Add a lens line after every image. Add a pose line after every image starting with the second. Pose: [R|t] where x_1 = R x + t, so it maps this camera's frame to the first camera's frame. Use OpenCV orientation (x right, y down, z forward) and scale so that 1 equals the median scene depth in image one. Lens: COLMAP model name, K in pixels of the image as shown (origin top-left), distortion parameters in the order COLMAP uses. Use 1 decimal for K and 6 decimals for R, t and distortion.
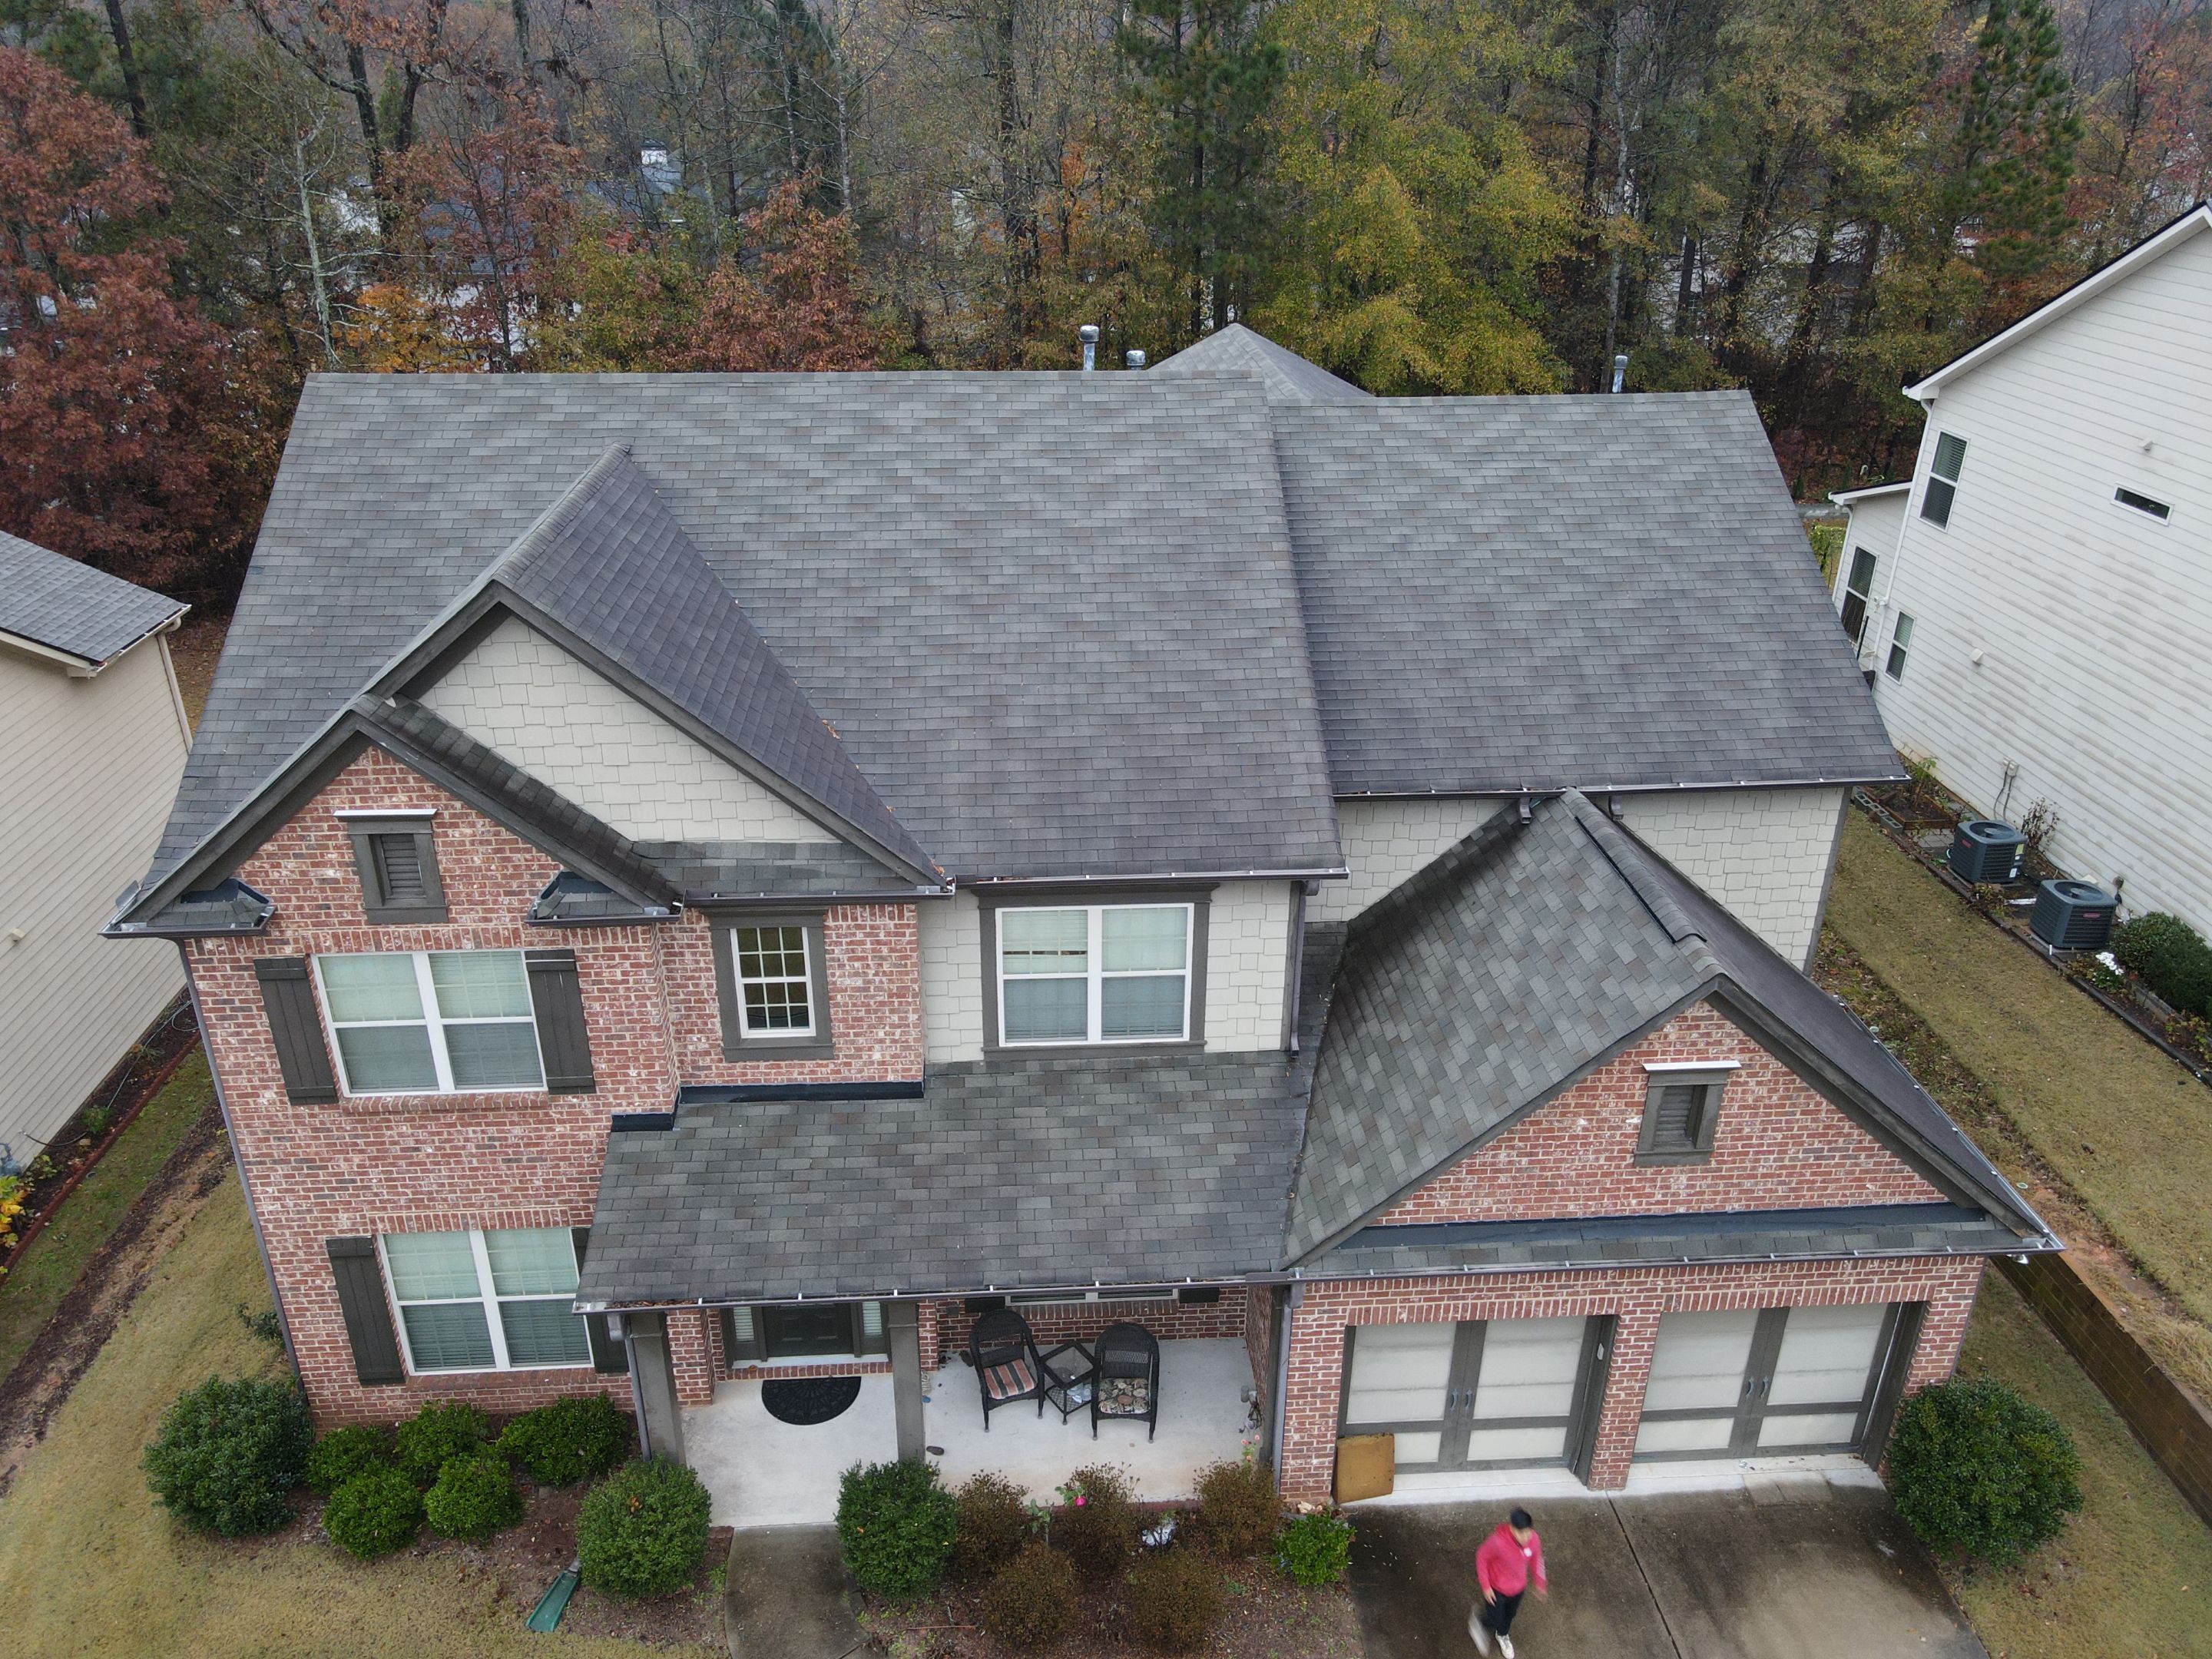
lens RADIAL K [[1620.3, 0, 1096.3], [0, 1620.3, 828.7], [0, 0, 1]] dist [0.018756, -0.002579]
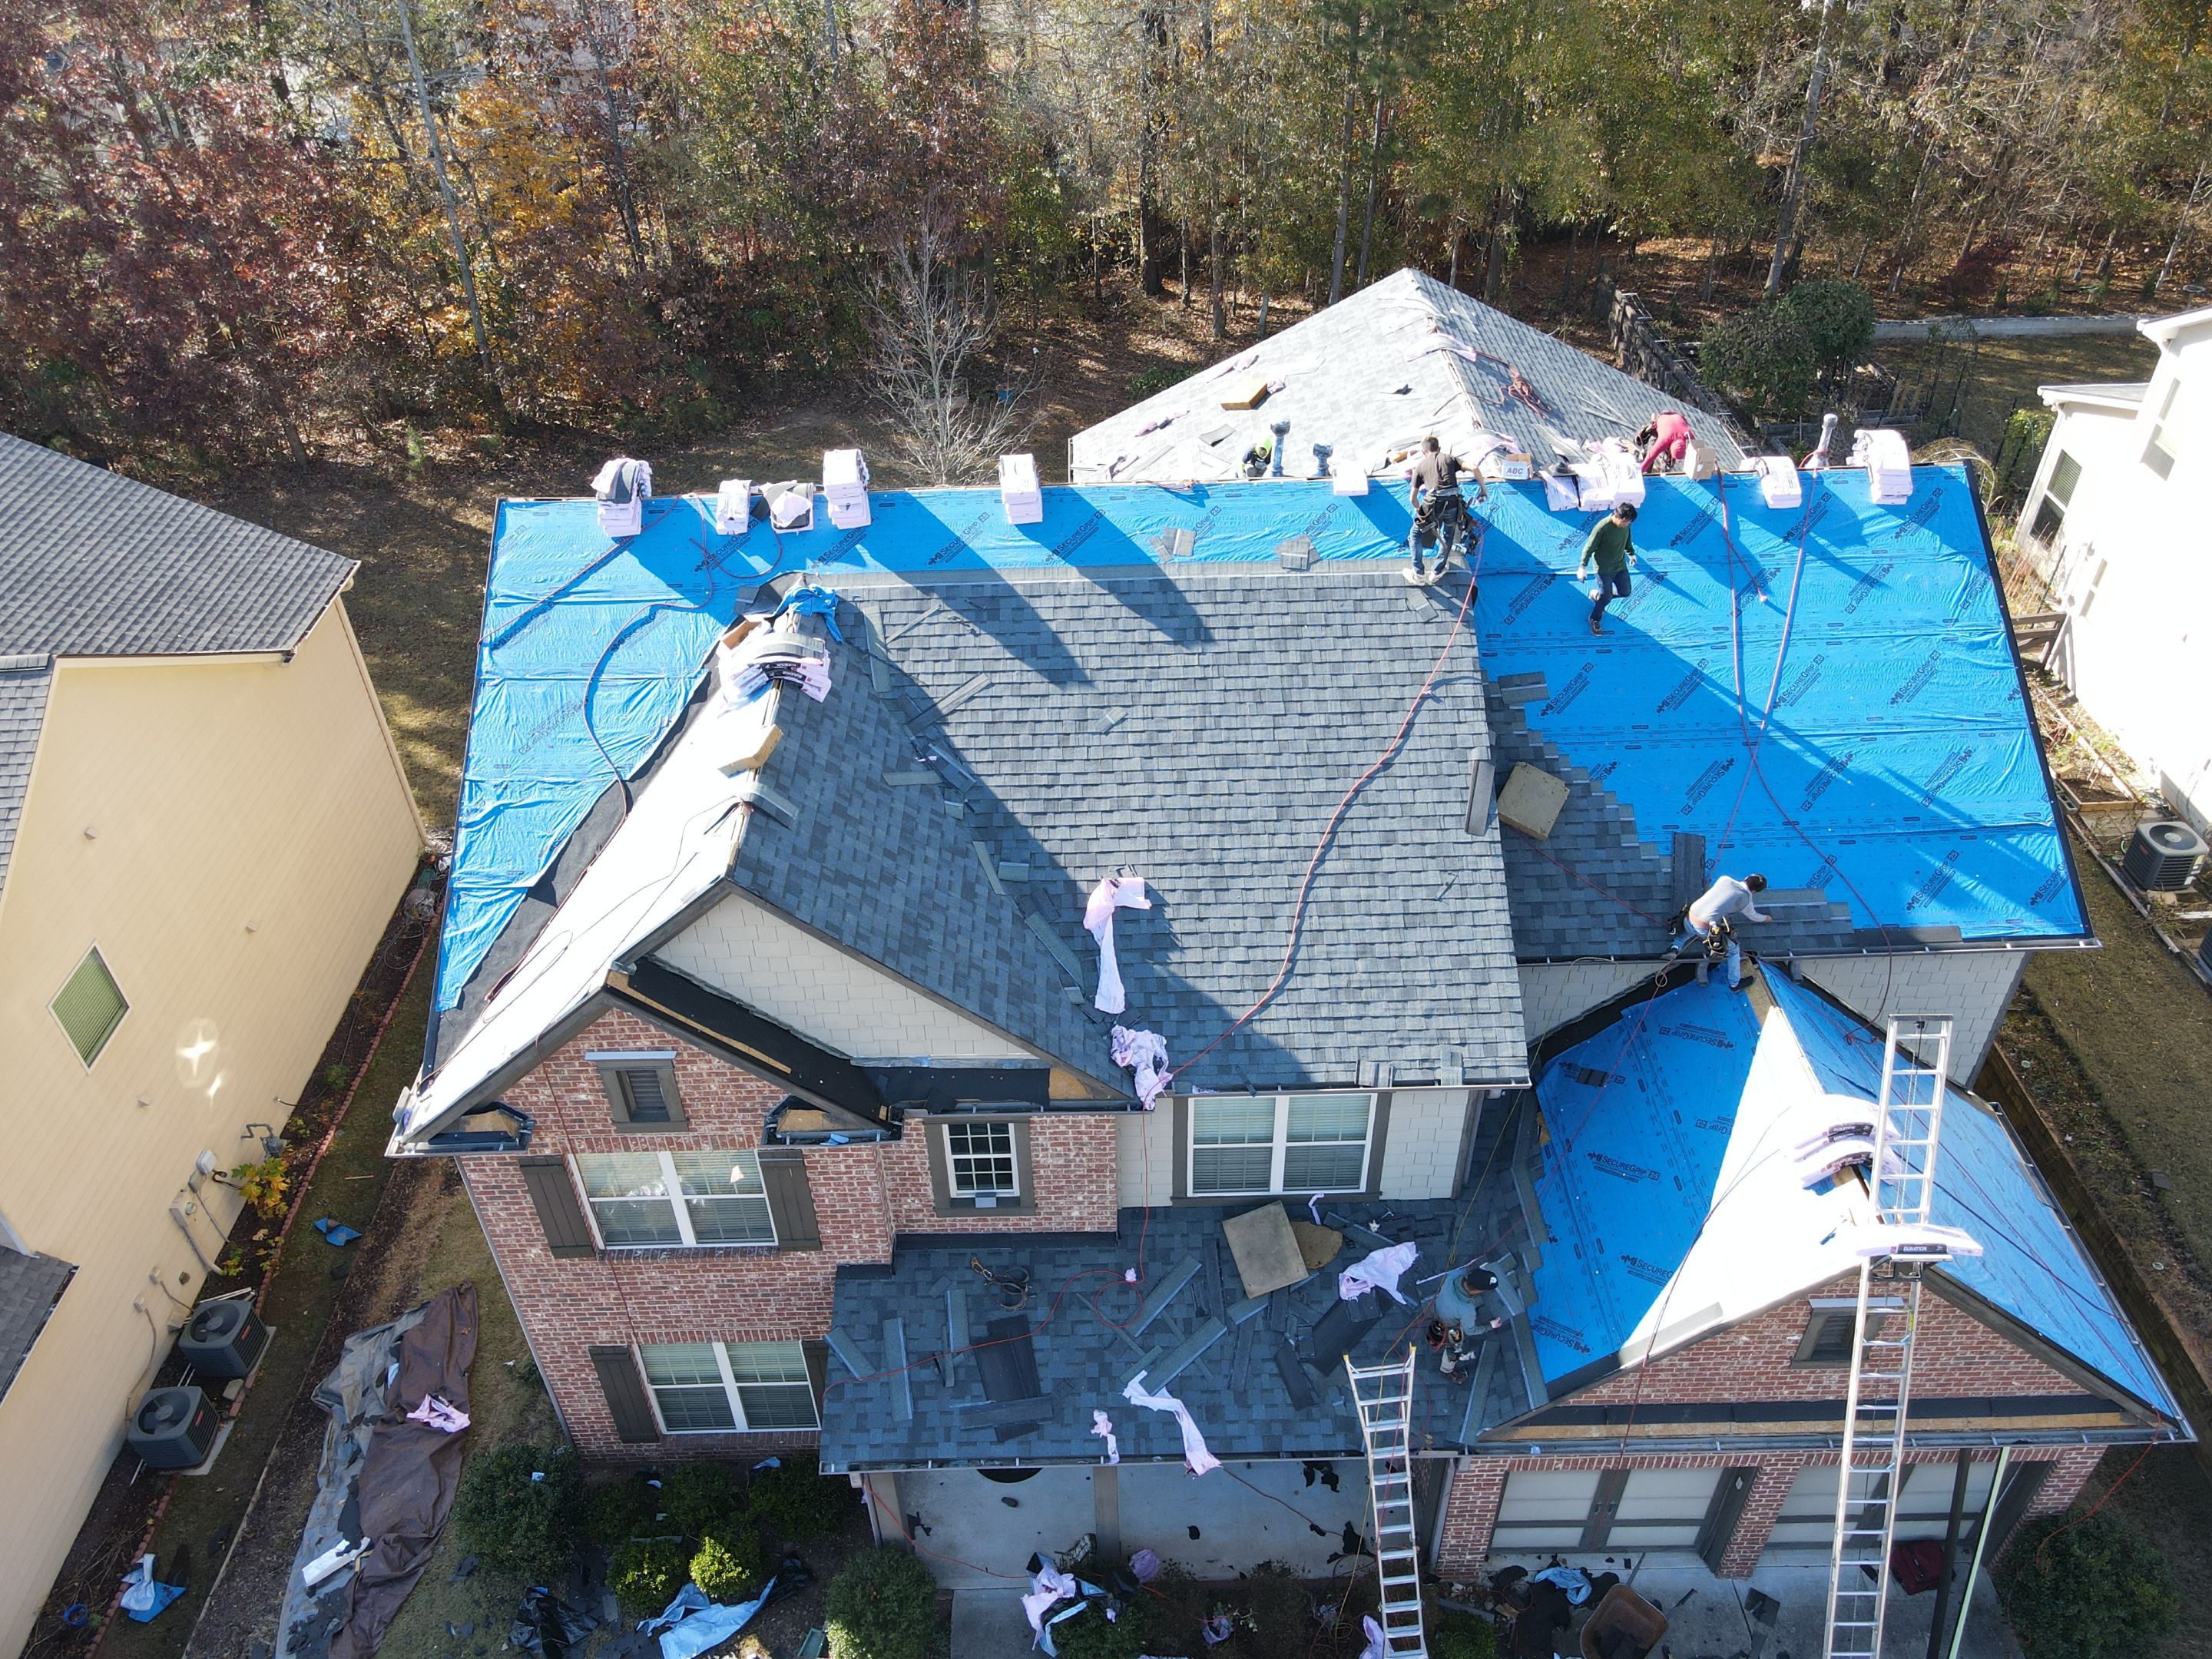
lens RADIAL K [[1620.3, 0, 1094.8], [0, 1620.3, 824.0], [0, 0, 1]] dist [0.018756, -0.002579]
pose [[0.998025, 0.010681, -0.061898, -0.059004], [0.002965, 0.976326, 0.216283, -0.351326], [0.062743, -0.216039, 0.974367, 0.004186]]
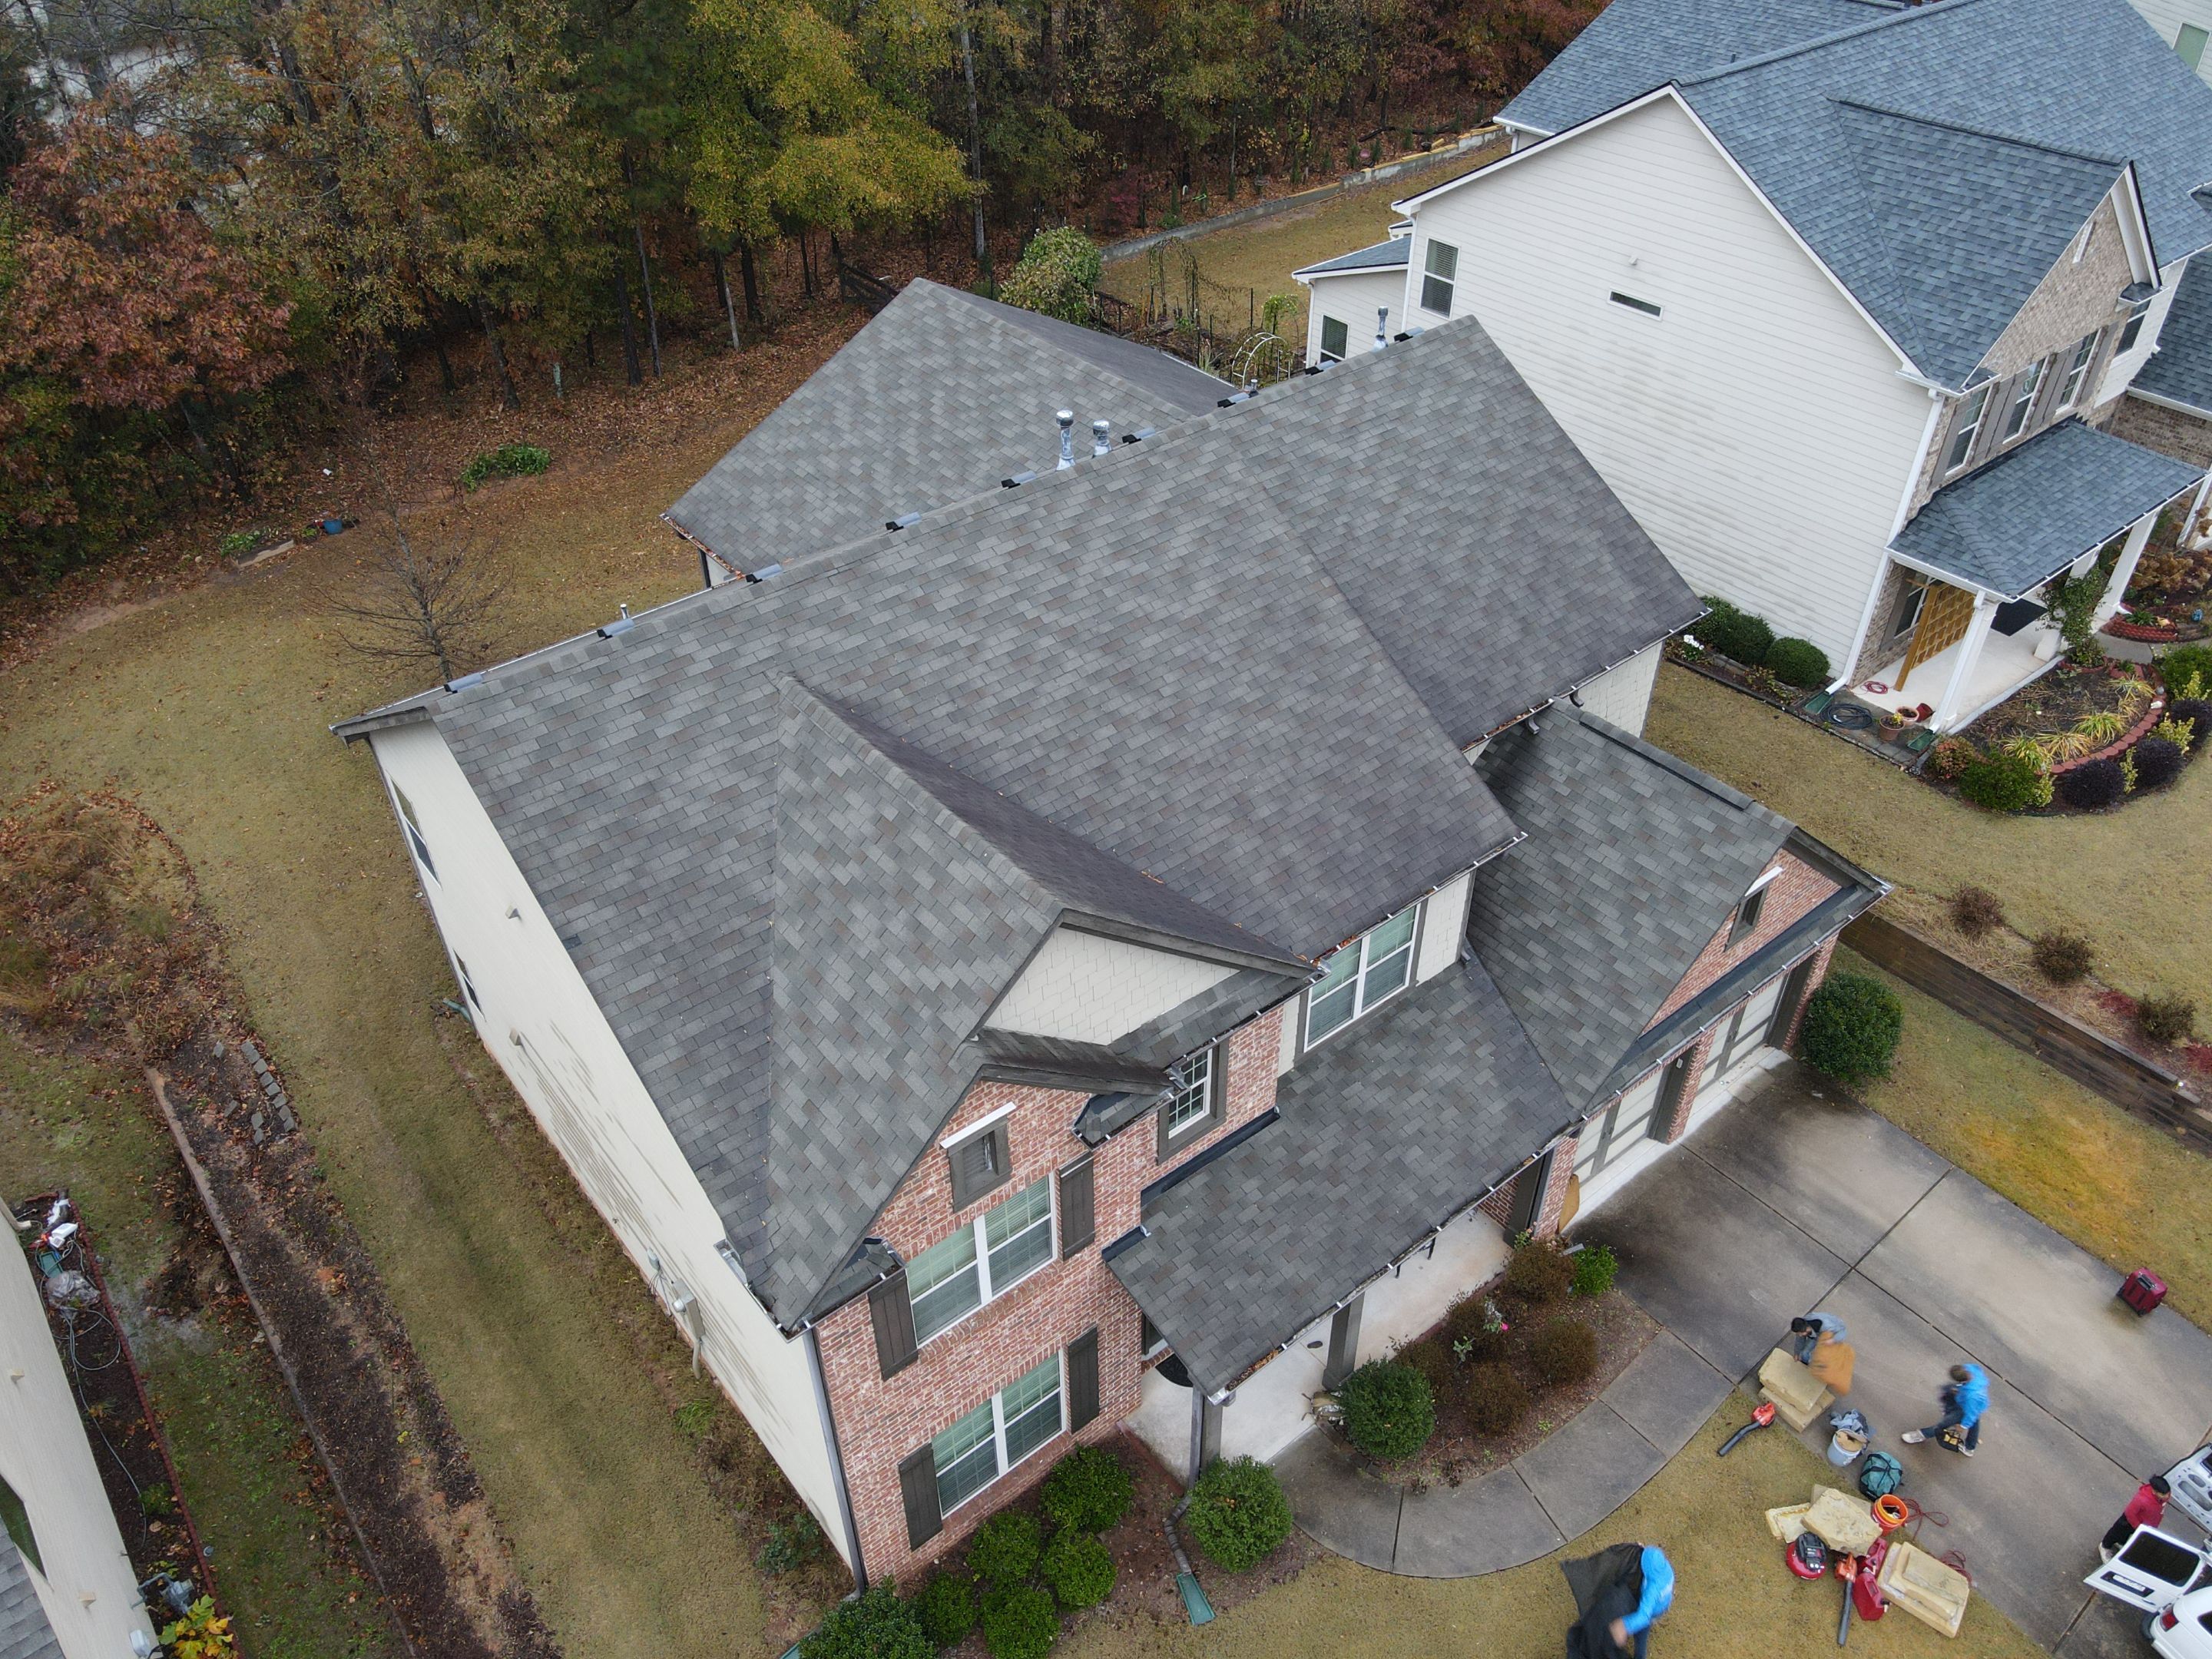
lens RADIAL K [[1620.3, 0, 1097.8], [0, 1620.3, 834.2], [0, 0, 1]] dist [0.018756, -0.002579]
pose [[0.821364, -0.370347, 0.433826, -0.699460], [0.263428, 0.920878, 0.287383, -0.441317], [-0.505932, -0.121765, 0.853936, 0.029164]]
